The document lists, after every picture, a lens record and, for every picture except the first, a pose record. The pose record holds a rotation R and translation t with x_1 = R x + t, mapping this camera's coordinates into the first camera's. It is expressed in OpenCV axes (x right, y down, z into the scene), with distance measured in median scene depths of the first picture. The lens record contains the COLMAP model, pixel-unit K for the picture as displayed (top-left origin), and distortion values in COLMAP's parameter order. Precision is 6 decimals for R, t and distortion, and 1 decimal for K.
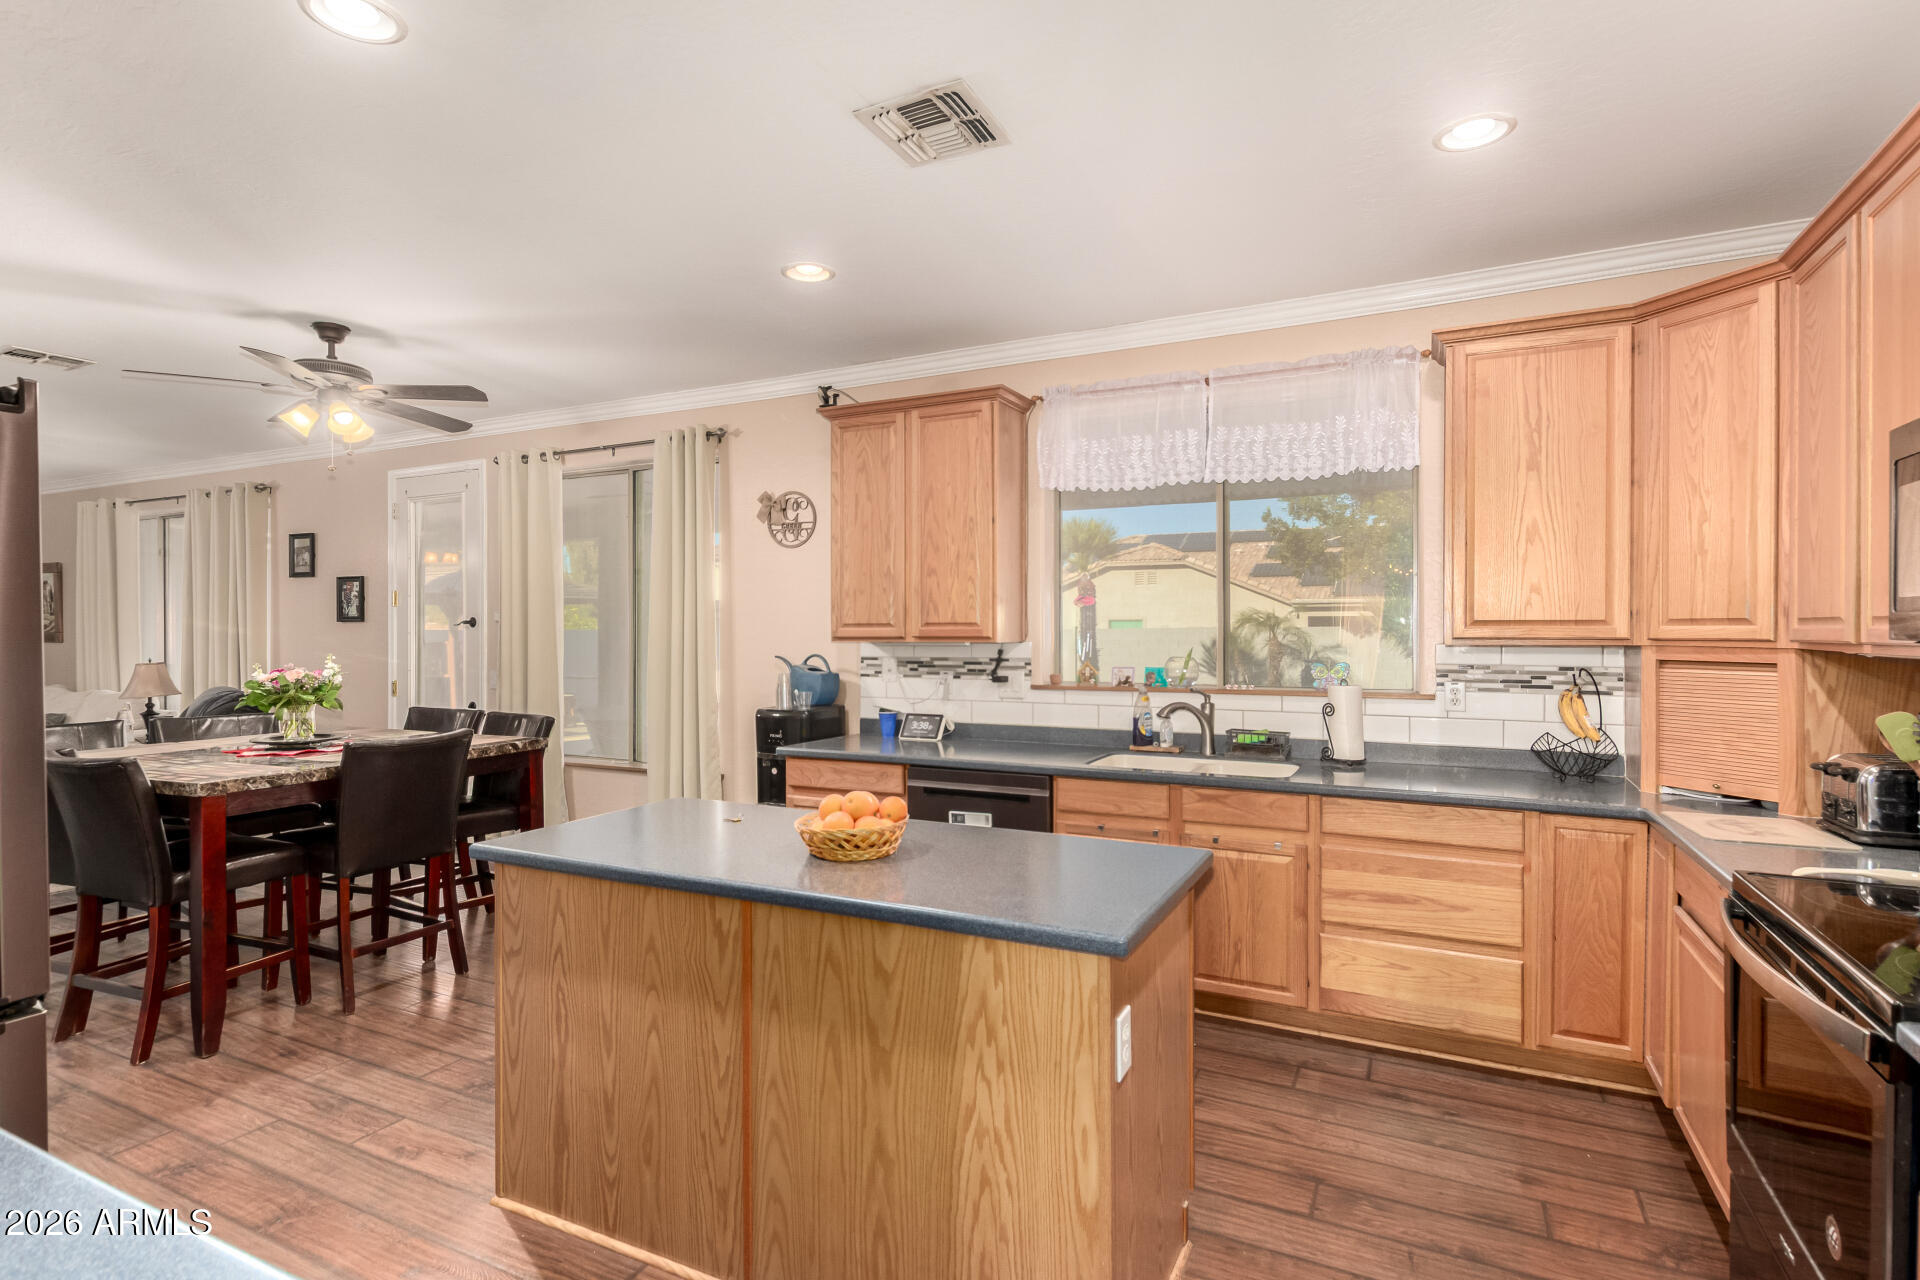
lens RADIAL K [[934.1, 0, 884.9], [0, 934.1, 634.3], [0, 0, 1]] dist [0.008481, 0.000412]
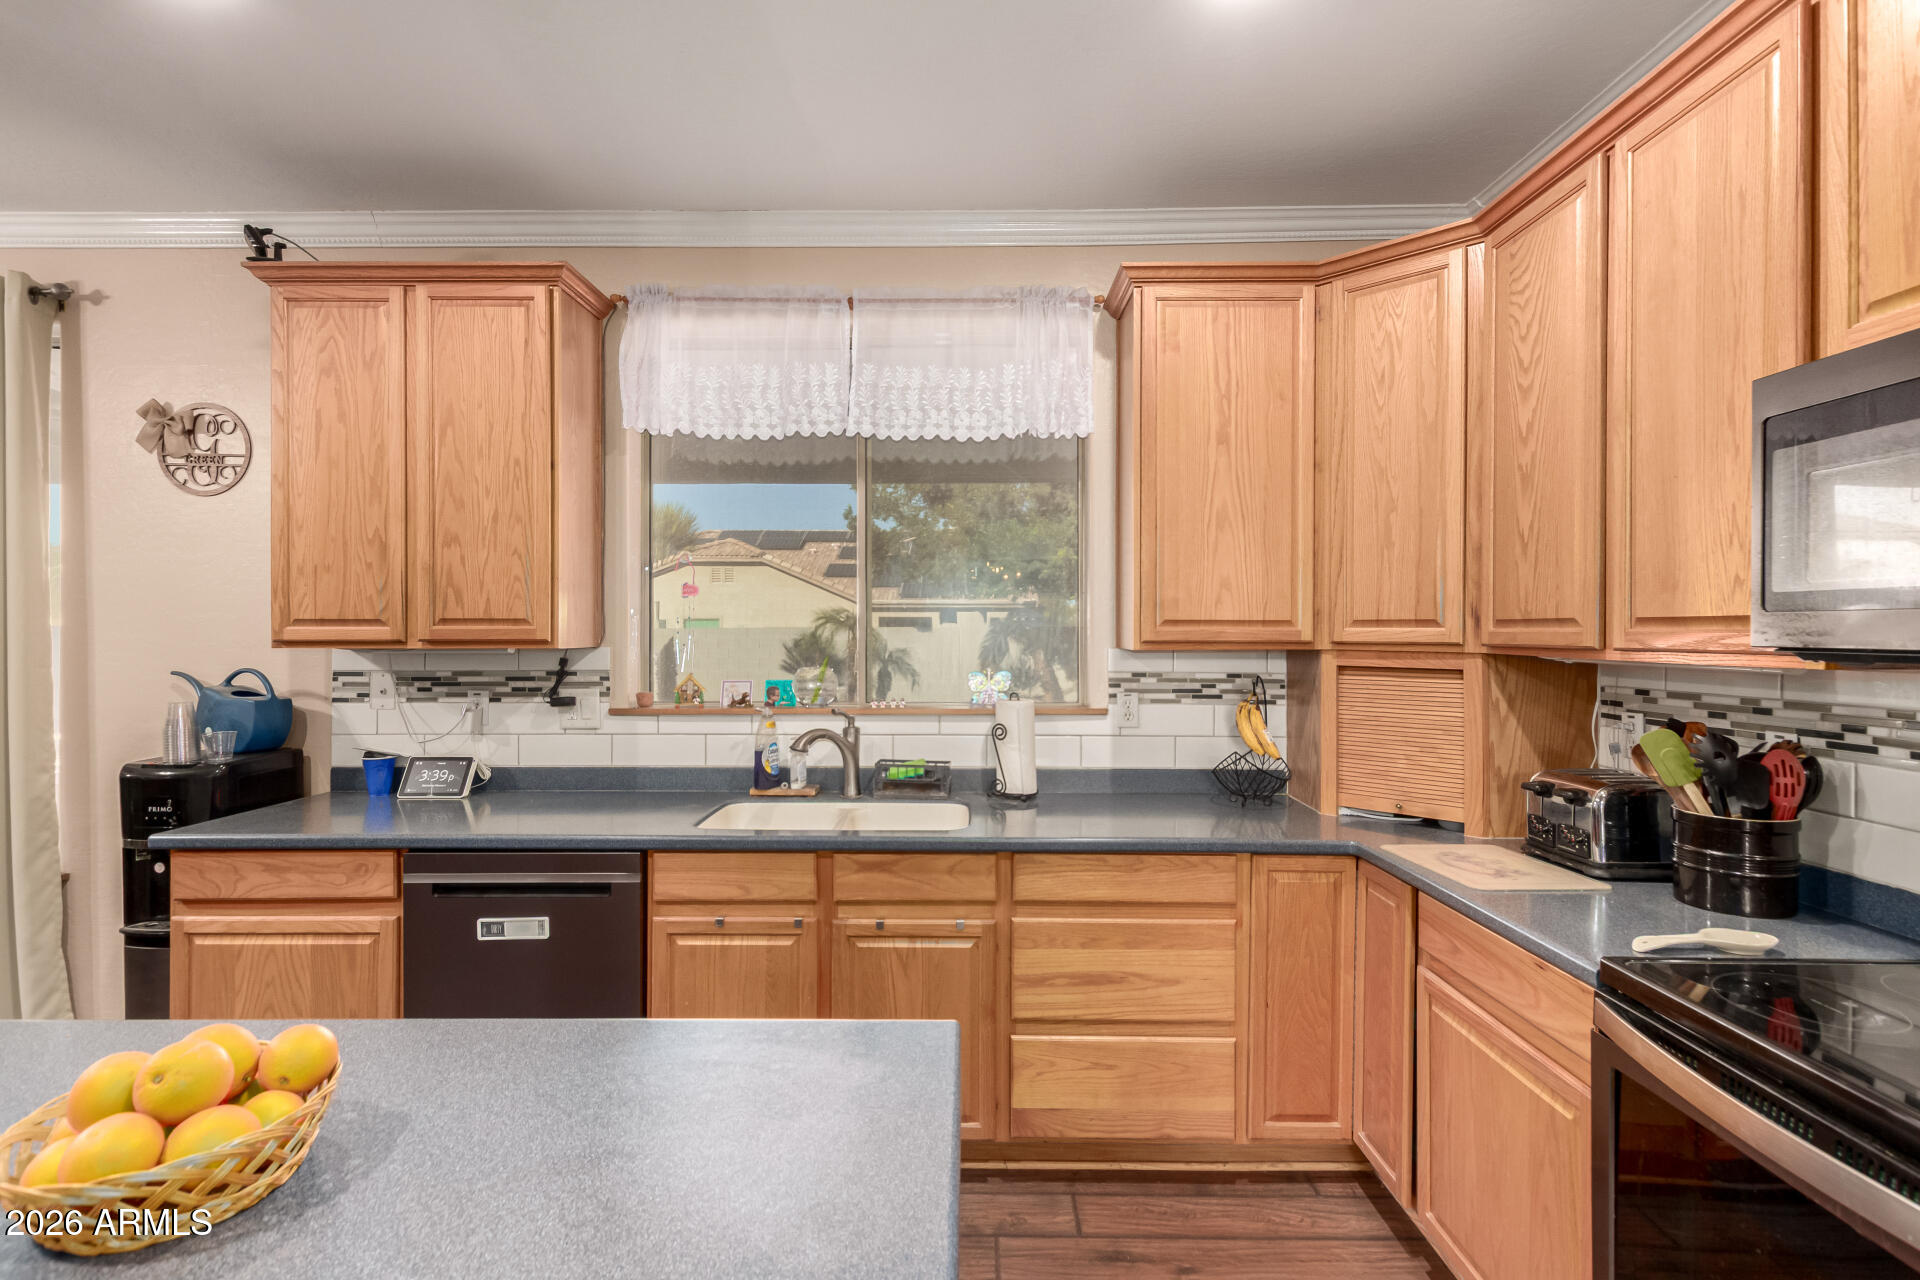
lens RADIAL K [[934.1, 0, 884.9], [0, 934.1, 634.3], [0, 0, 1]] dist [0.008481, 0.000412]
pose [[0.896858, 0.000659, 0.442318, 0.036833], [-0.000934, 0.999999, 0.000404, -0.002192], [-0.442318, -0.000775, 0.896858, 0.324257]]
